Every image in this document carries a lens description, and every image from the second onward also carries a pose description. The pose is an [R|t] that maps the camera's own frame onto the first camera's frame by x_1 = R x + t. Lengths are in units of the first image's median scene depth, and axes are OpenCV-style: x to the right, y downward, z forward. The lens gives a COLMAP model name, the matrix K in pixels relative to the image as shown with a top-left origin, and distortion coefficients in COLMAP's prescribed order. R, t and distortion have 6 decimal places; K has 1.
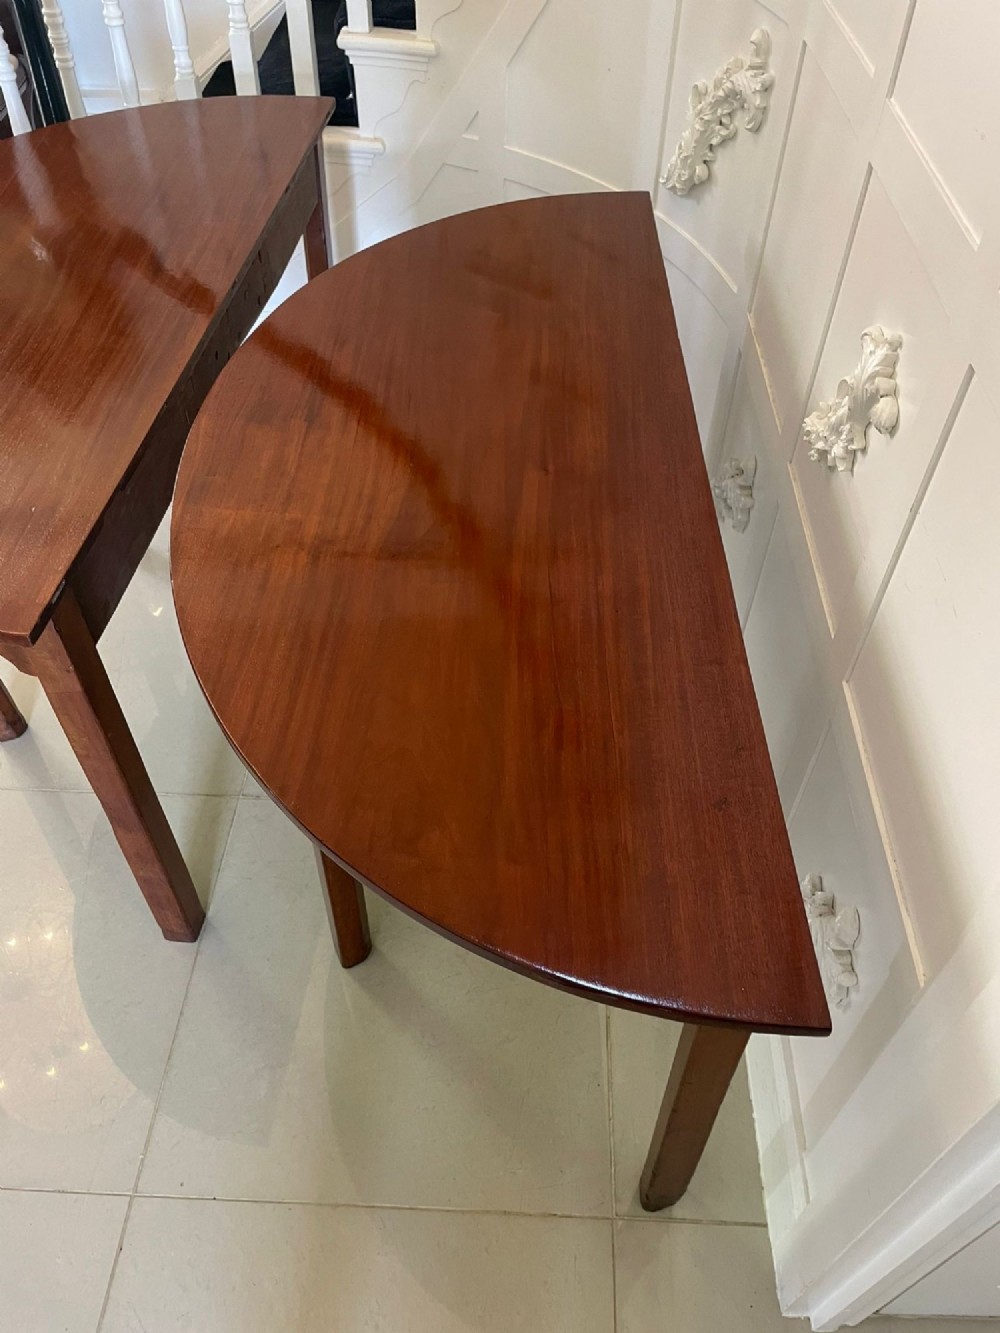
lens RADIAL K [[1011.0, 0, 512.5], [0, 1011.0, 666.1], [0, 0, 1]] dist [0.092186, -0.117505]
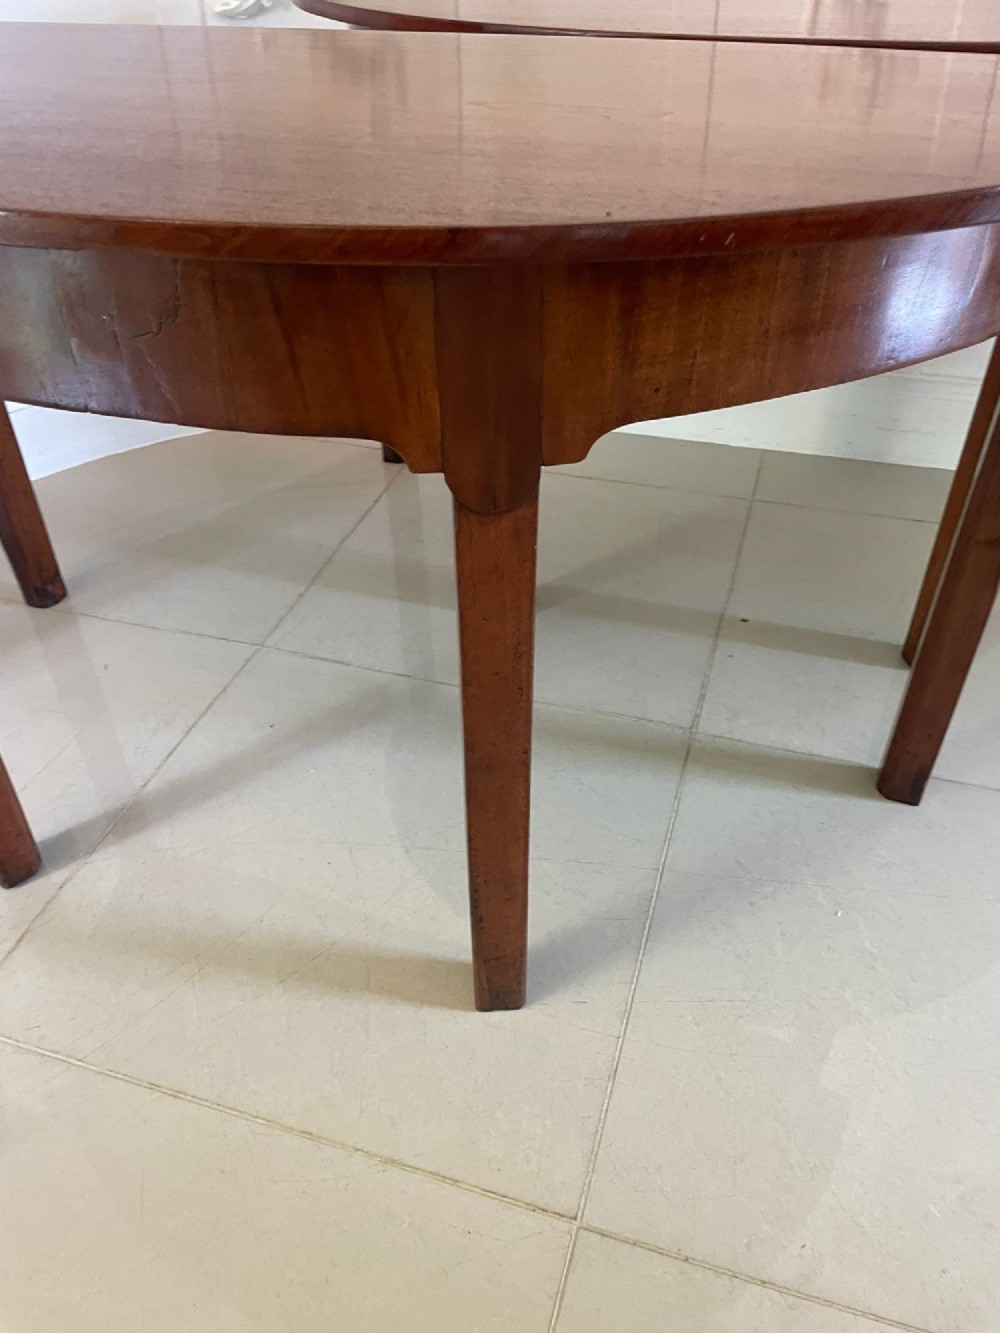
lens RADIAL K [[1011.1, 0, 486.2], [0, 1011.1, 678.3], [0, 0, 1]] dist [0.088658, -0.114150]
pose [[0.269465, -0.626785, 0.731115, -0.857453], [0.725584, 0.631316, 0.273802, -0.216215], [-0.633180, 0.456705, 0.624903, 0.639495]]
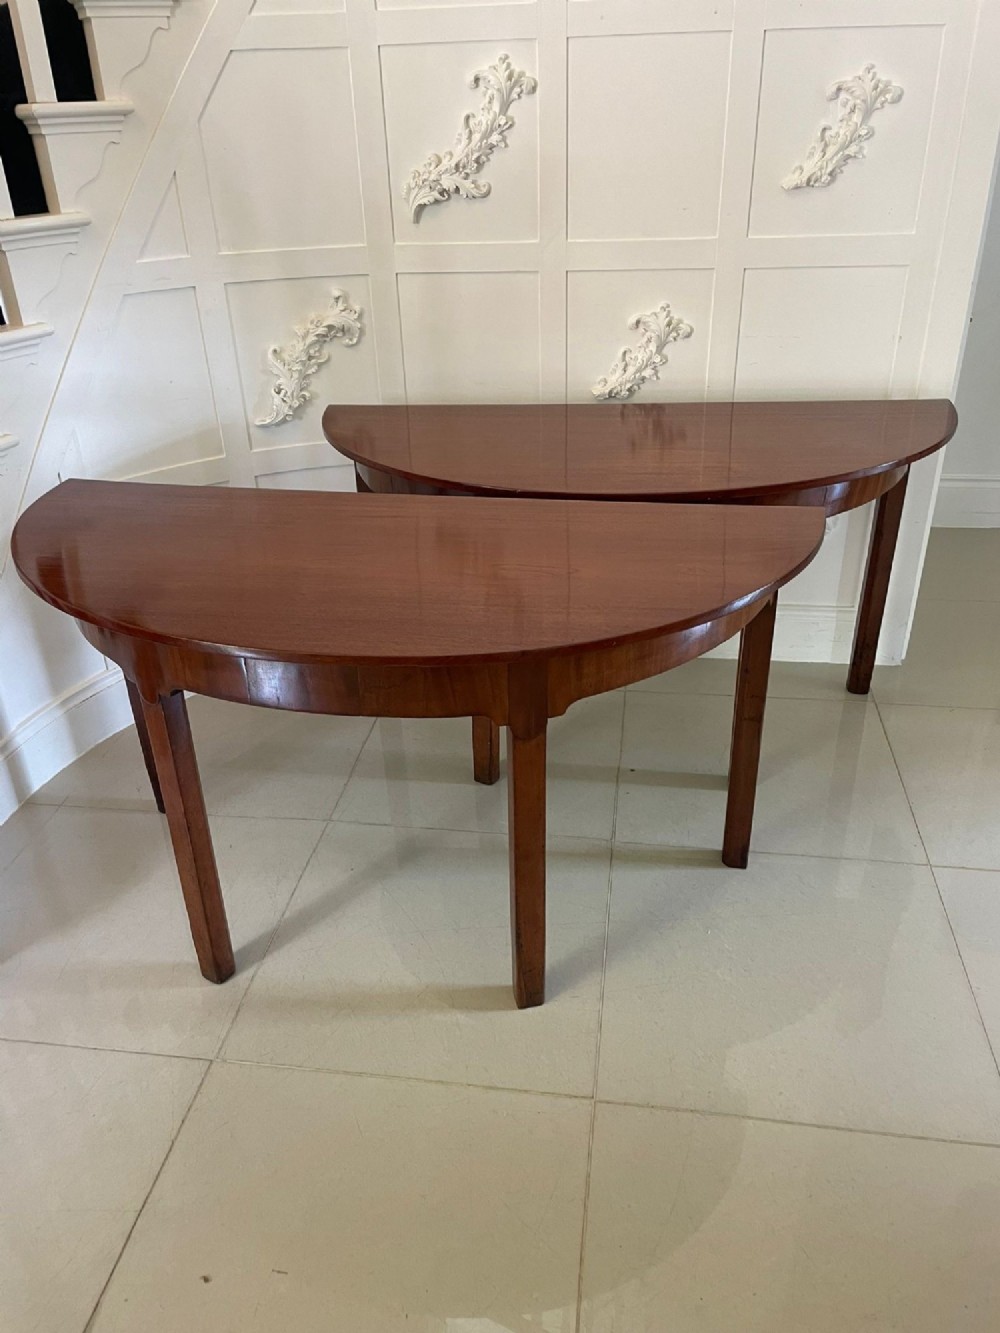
lens RADIAL K [[1005.5, 0, 494.7], [0, 1005.5, 660.9], [0, 0, 1]] dist [0.088734, -0.114491]
pose [[0.112910, -0.502248, 0.857321, -1.257780], [0.757945, 0.601454, 0.252530, -0.429535], [-0.642472, 0.621289, 0.448586, 0.431120]]
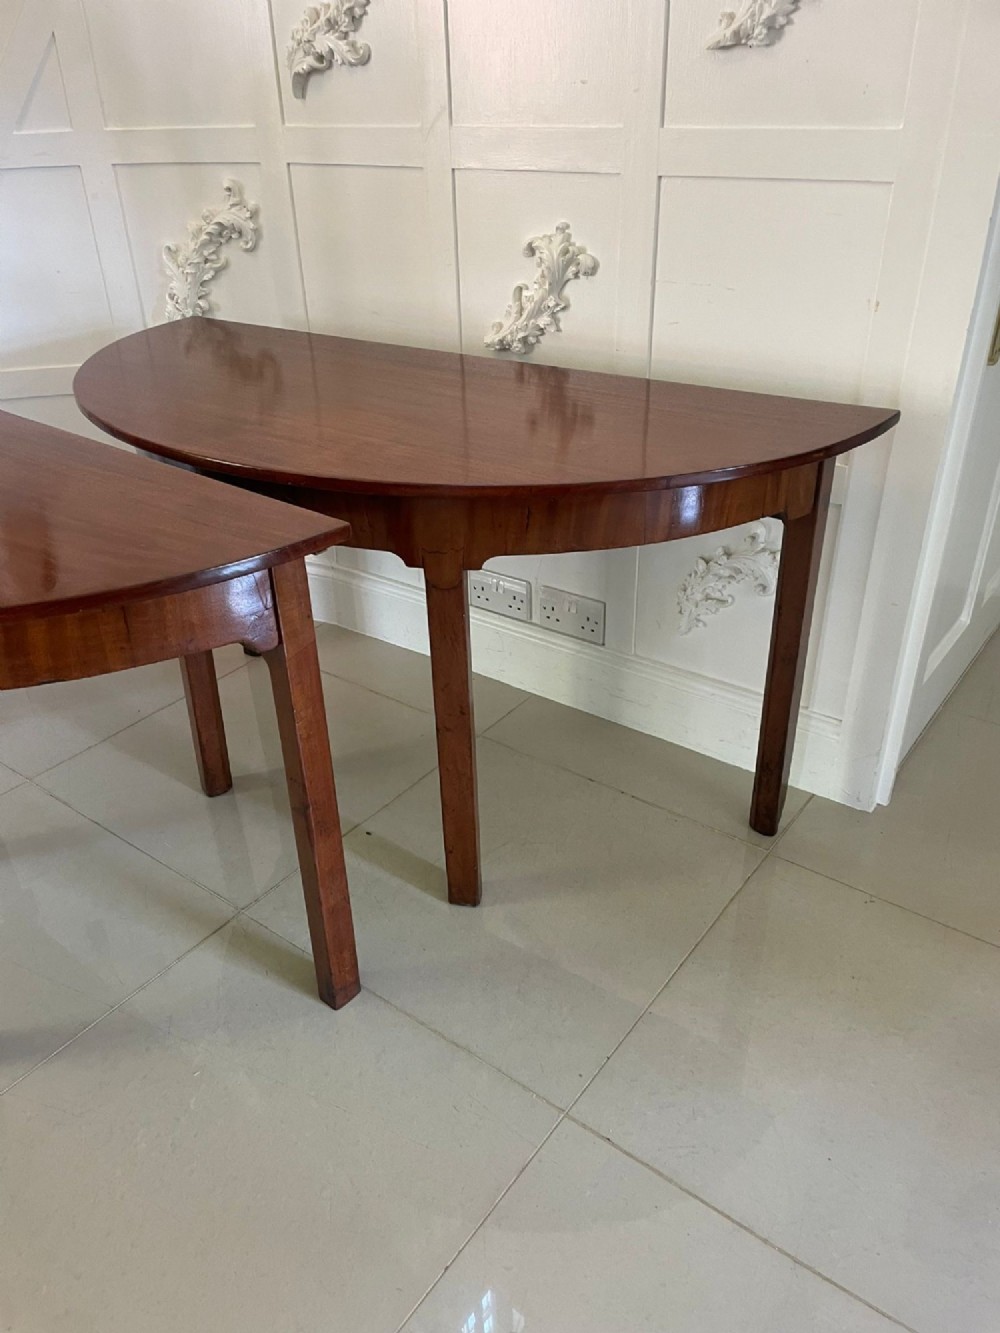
lens RADIAL K [[1011.1, 0, 486.2], [0, 1011.1, 678.3], [0, 0, 1]] dist [0.088658, -0.114150]
pose [[0.576388, -0.448772, 0.682920, -0.708838], [0.631454, 0.775053, -0.023634, 0.130622], [-0.518693, 0.444855, 0.730111, 0.106123]]
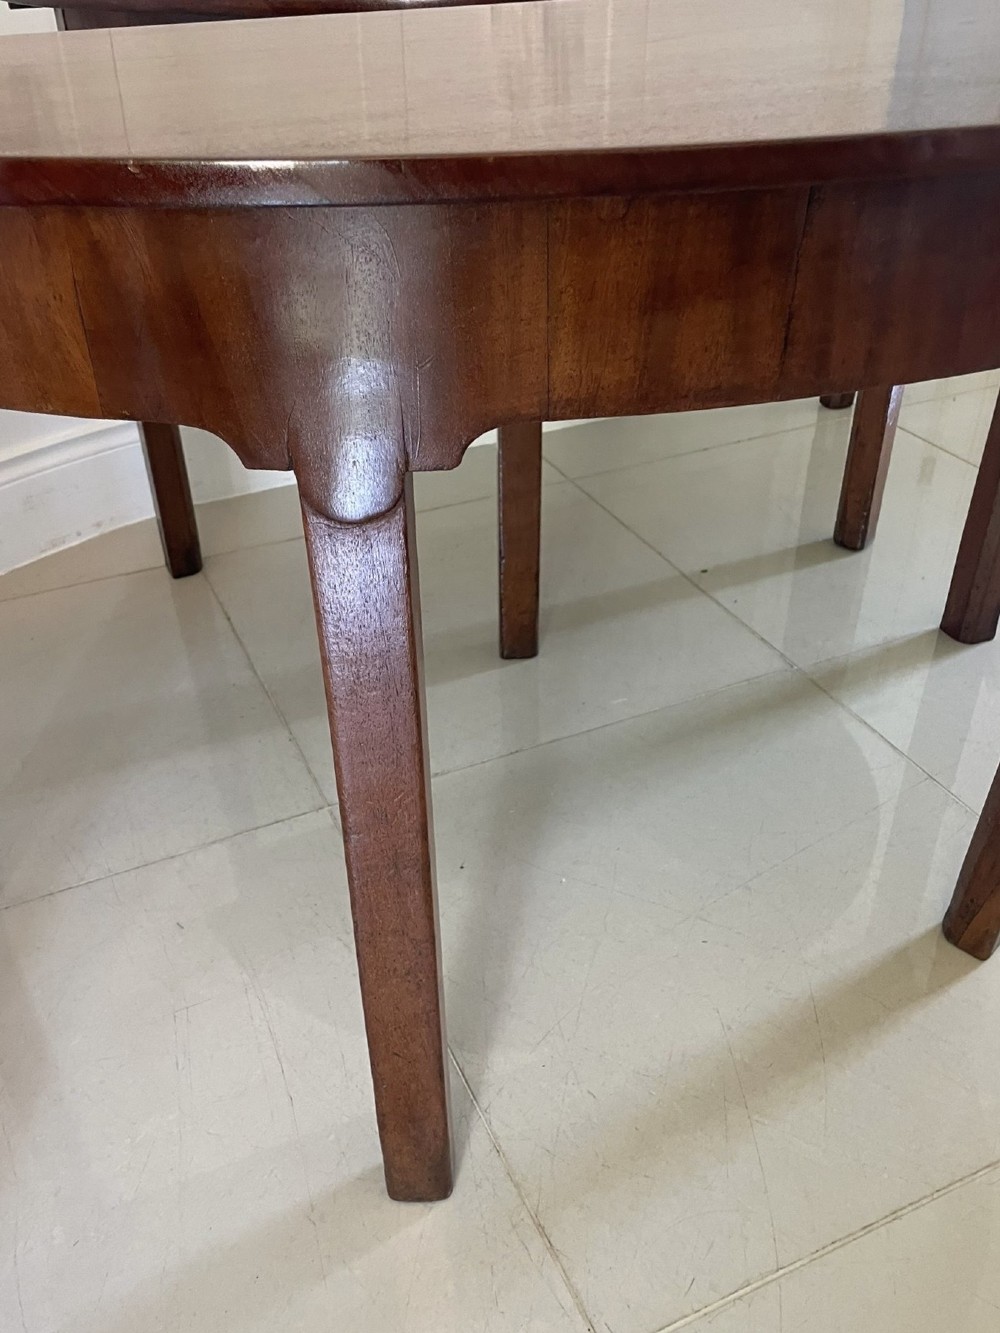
lens RADIAL K [[1147.3, 0, 495.8], [0, 1147.3, 691.9], [0, 0, 1]] dist [0.055662, -0.007663]
pose [[-0.449761, -0.530841, 0.718278, -0.807648], [0.663782, 0.339411, 0.666478, -0.587739], [-0.597585, 0.776536, 0.199709, 1.015111]]
